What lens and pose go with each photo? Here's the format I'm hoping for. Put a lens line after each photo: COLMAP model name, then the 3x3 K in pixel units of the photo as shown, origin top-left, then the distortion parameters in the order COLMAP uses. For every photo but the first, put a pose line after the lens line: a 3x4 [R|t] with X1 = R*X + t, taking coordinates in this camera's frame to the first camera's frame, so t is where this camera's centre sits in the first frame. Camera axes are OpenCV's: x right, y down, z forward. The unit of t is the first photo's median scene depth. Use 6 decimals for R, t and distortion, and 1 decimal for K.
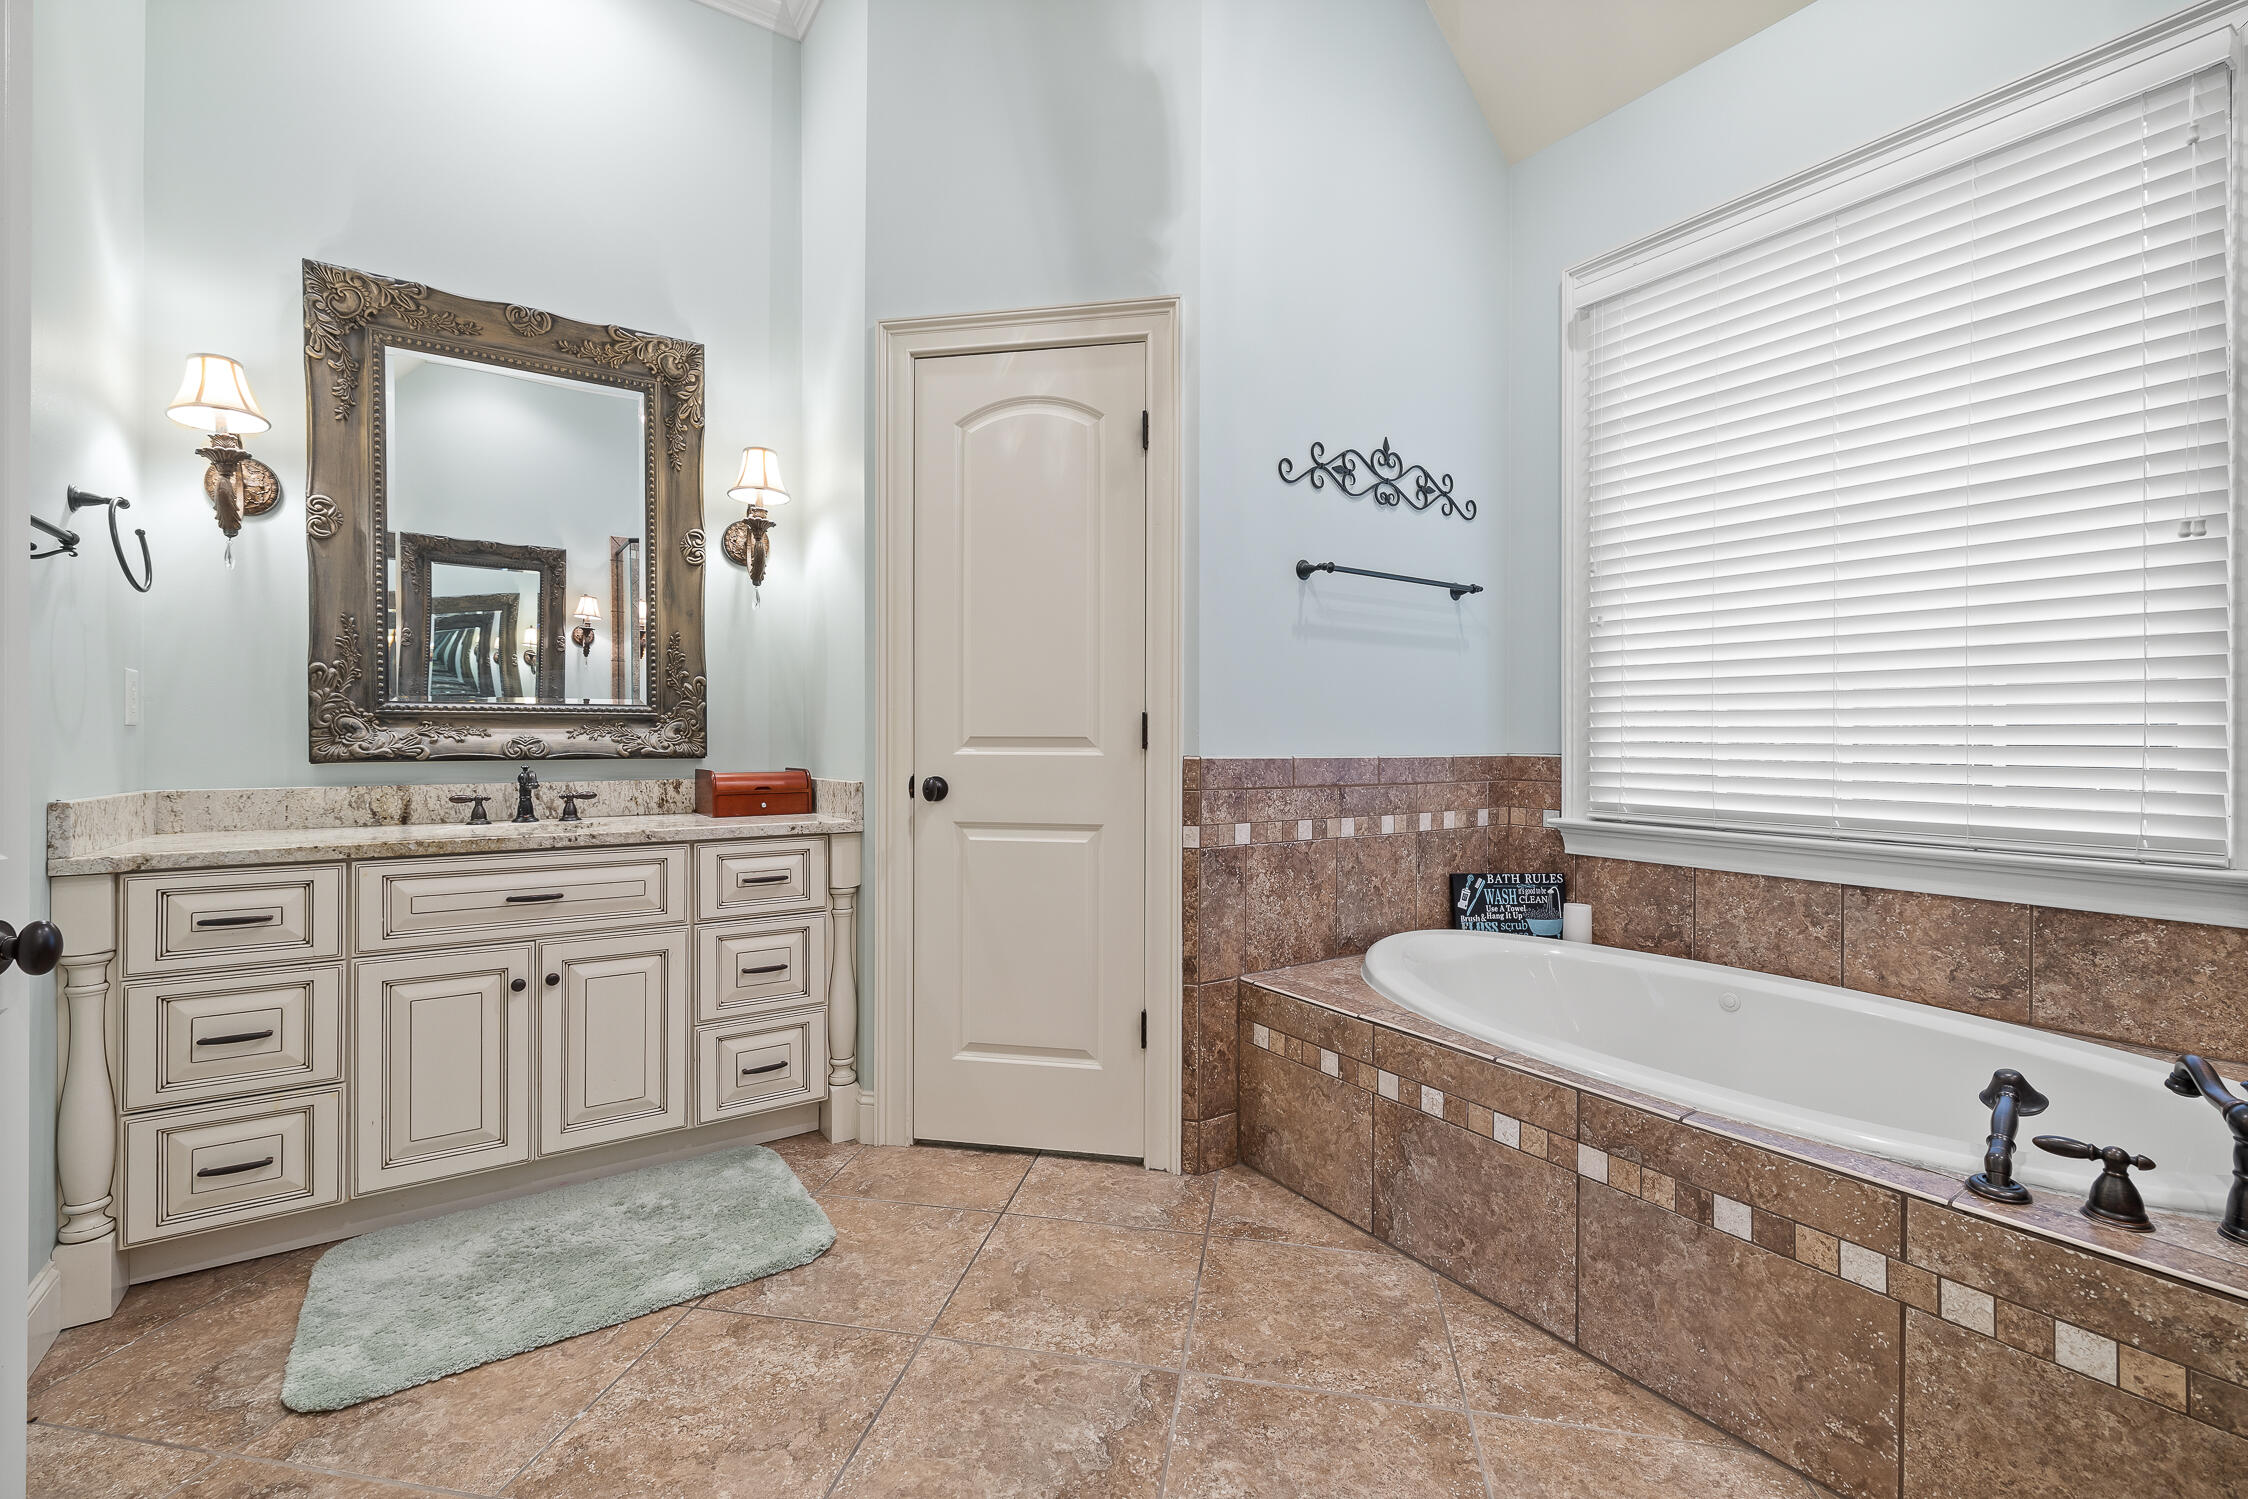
lens RADIAL K [[953.5, 0, 1116.3], [0, 953.5, 724.8], [0, 0, 1]] dist [0.000606, -0.000205]
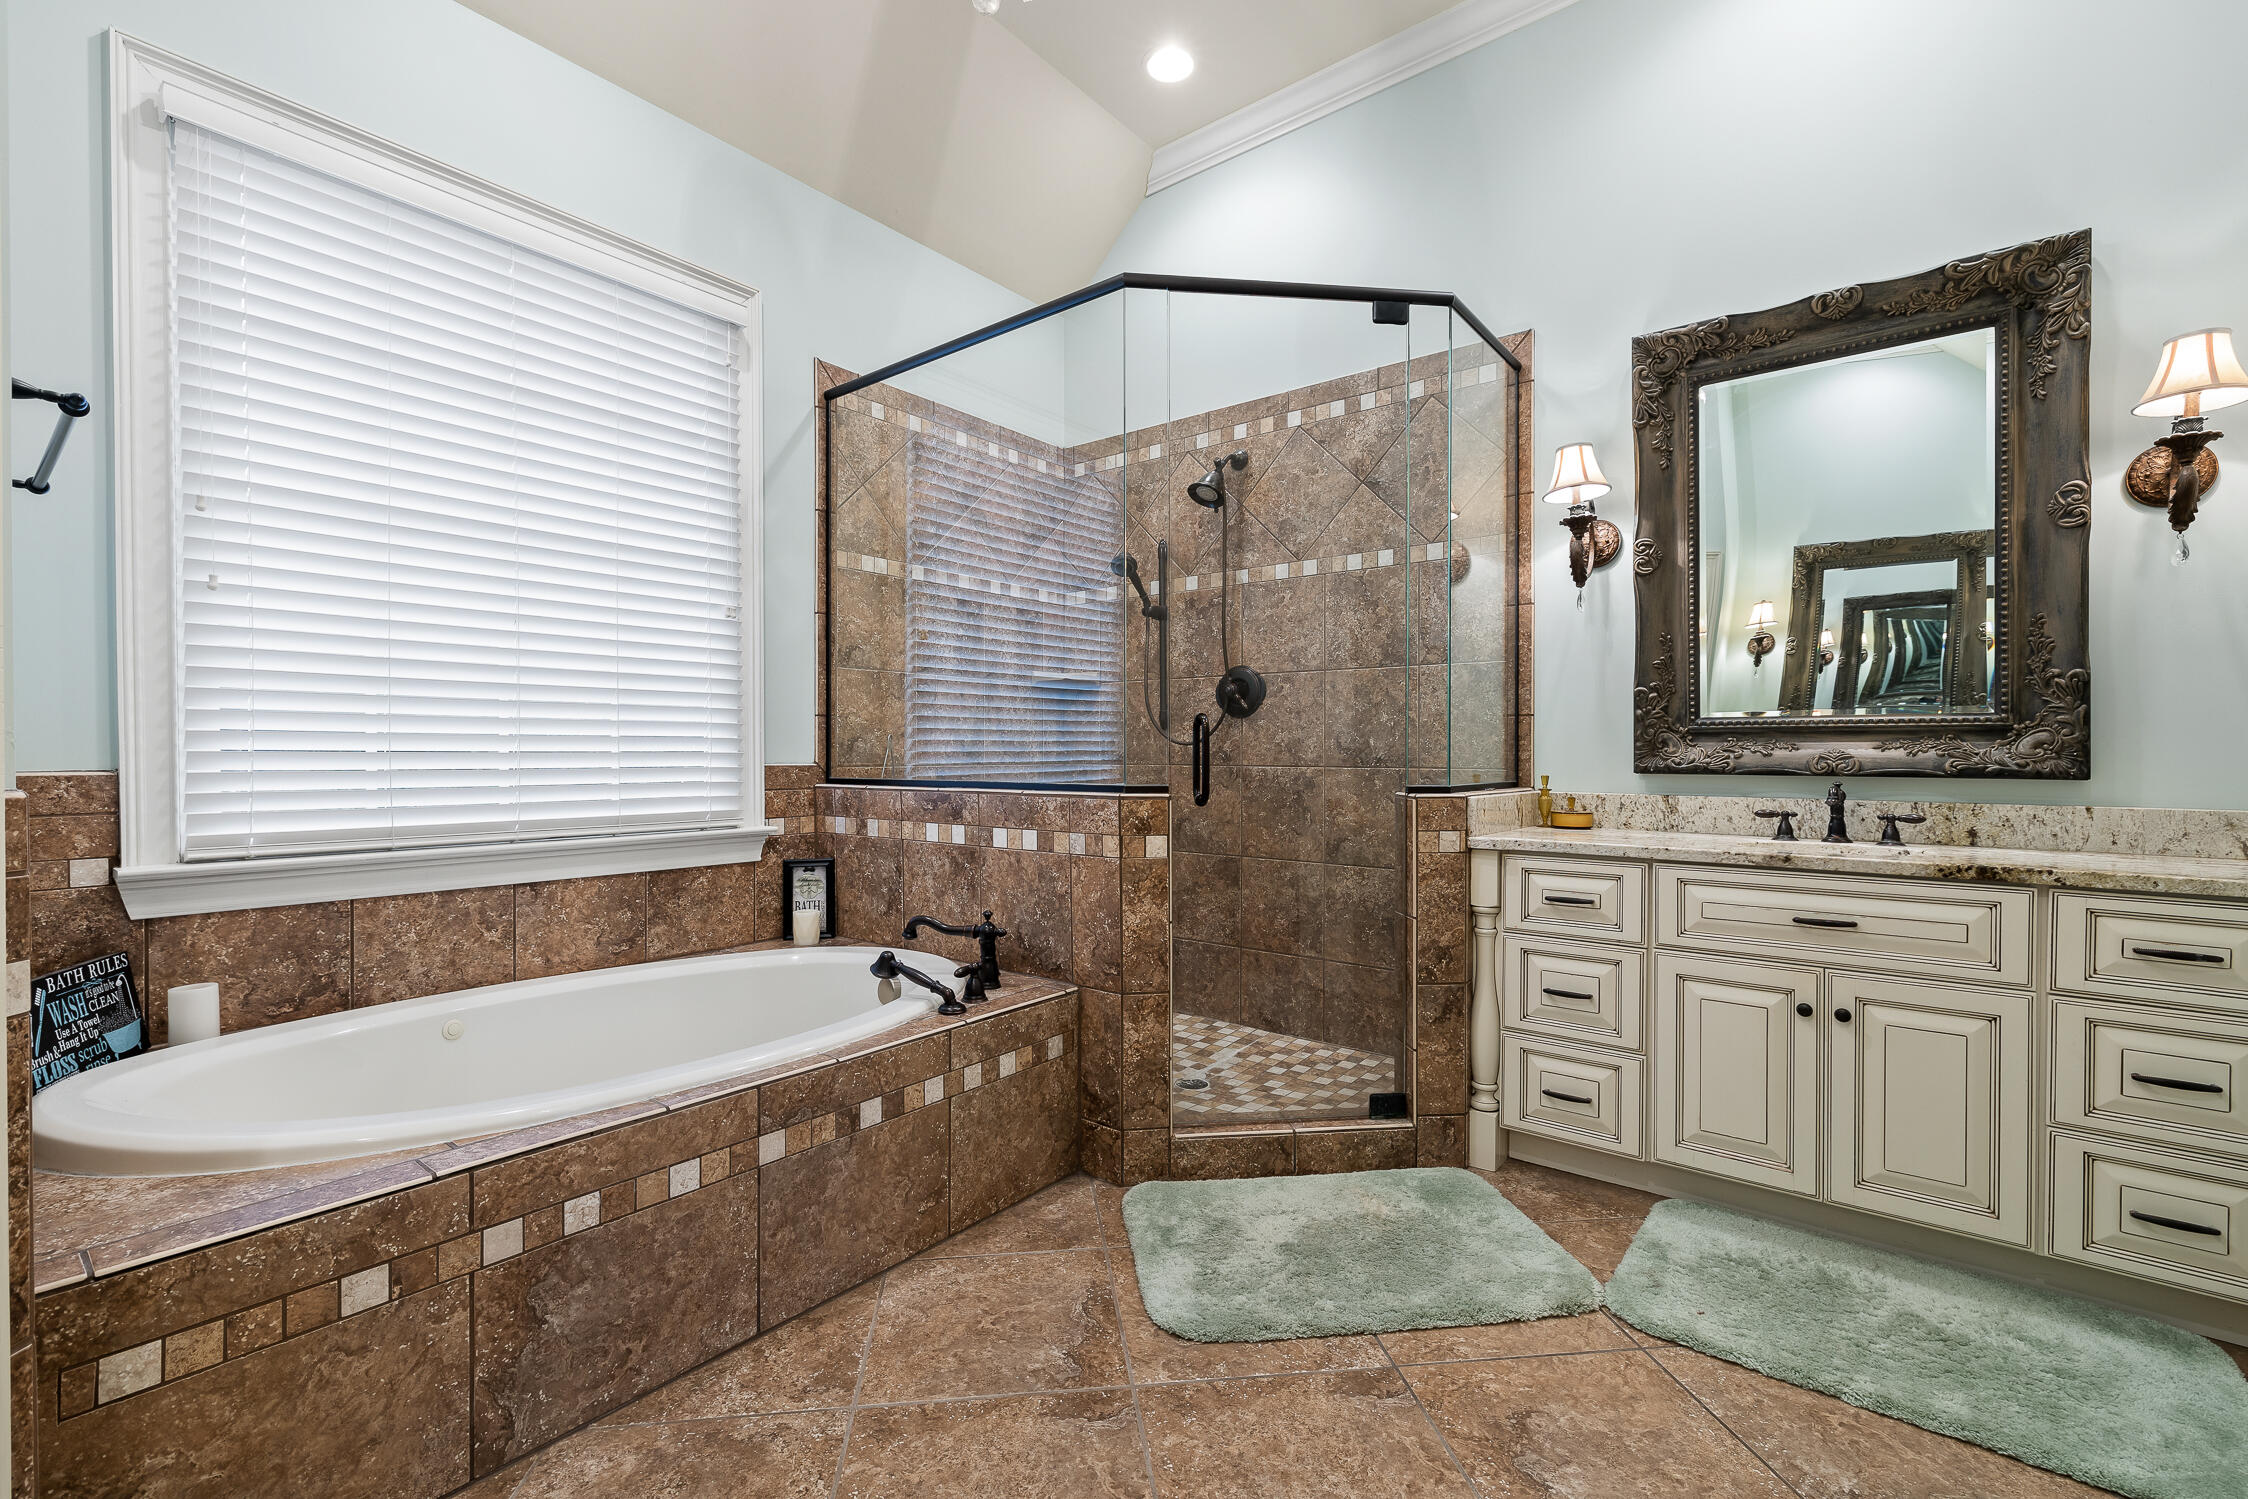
lens RADIAL K [[968.9, 0, 1127.6], [0, 968.9, 761.1], [0, 0, 1]] dist [0.013270, 0.000257]
pose [[0.302129, 0.008276, -0.953231, 0.094019], [0.013763, 0.999820, 0.013043, 0.001146], [0.953168, -0.017060, 0.301961, 0.062661]]
